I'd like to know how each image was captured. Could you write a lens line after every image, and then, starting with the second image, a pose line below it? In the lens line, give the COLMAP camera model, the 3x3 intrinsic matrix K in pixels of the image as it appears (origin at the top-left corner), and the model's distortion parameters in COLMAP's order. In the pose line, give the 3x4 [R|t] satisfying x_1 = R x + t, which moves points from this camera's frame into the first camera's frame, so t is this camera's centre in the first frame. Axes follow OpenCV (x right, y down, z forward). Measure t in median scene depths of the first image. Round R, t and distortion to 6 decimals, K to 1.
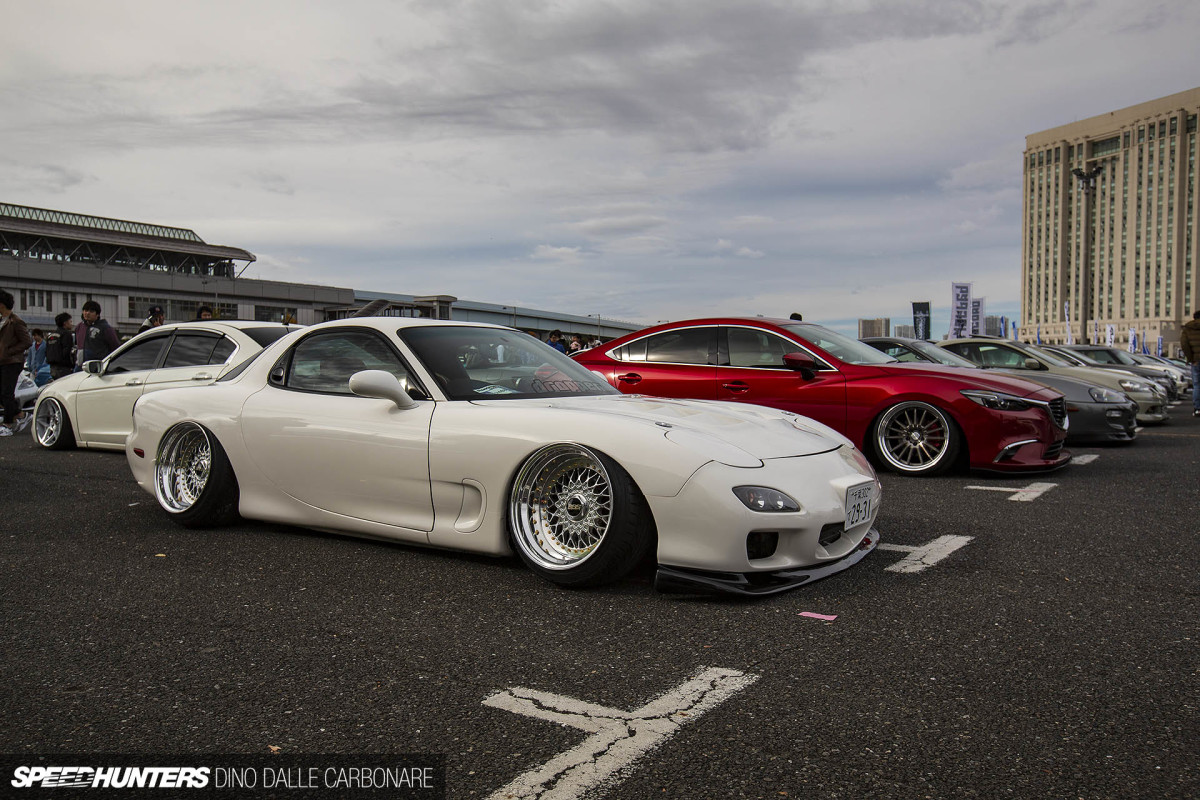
lens RADIAL K [[945.4, 0, 607.8], [0, 945.4, 396.9], [0, 0, 1]] dist [0.053031, 0.010195]
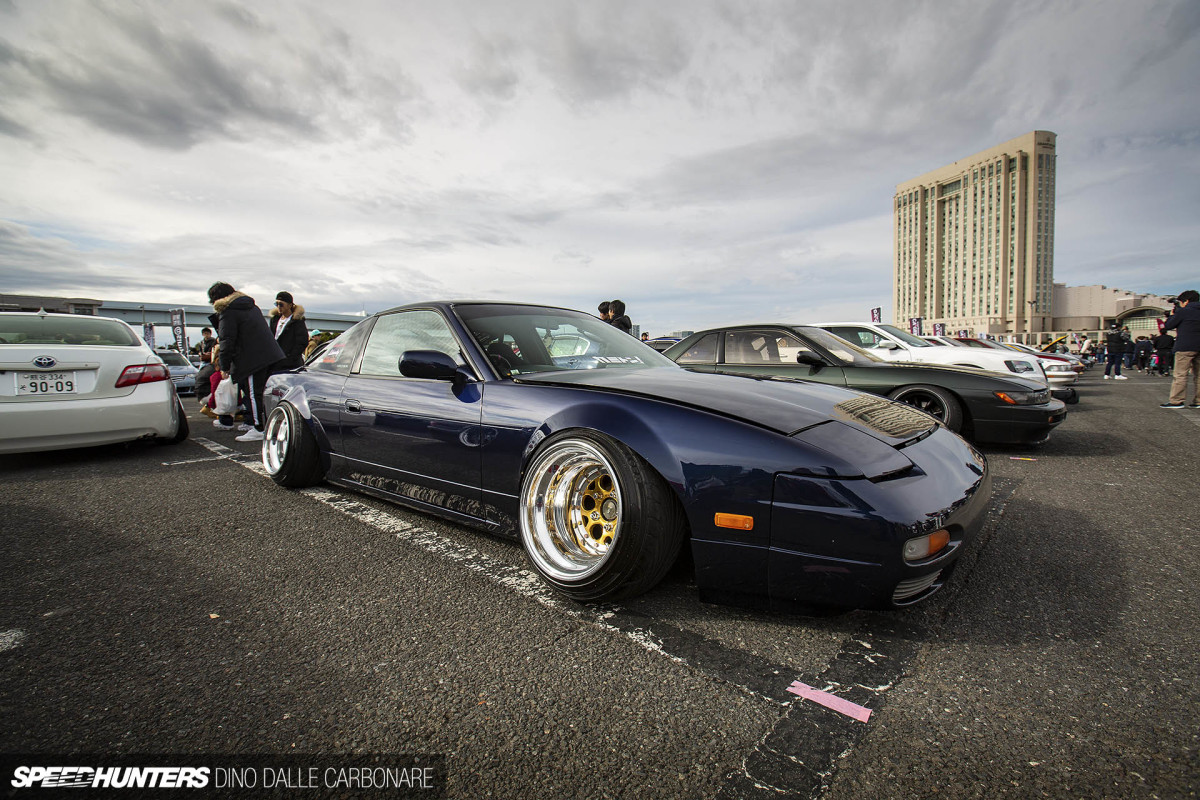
lens RADIAL K [[539.5, 0, 592.1], [0, 539.5, 406.9], [0, 0, 1]] dist [-0.037216, 0.006308]
pose [[0.977478, 0.002871, -0.211019, 0.191105], [0.008683, 0.998514, 0.053807, -0.000485], [0.210860, -0.054427, 0.976000, 0.168831]]
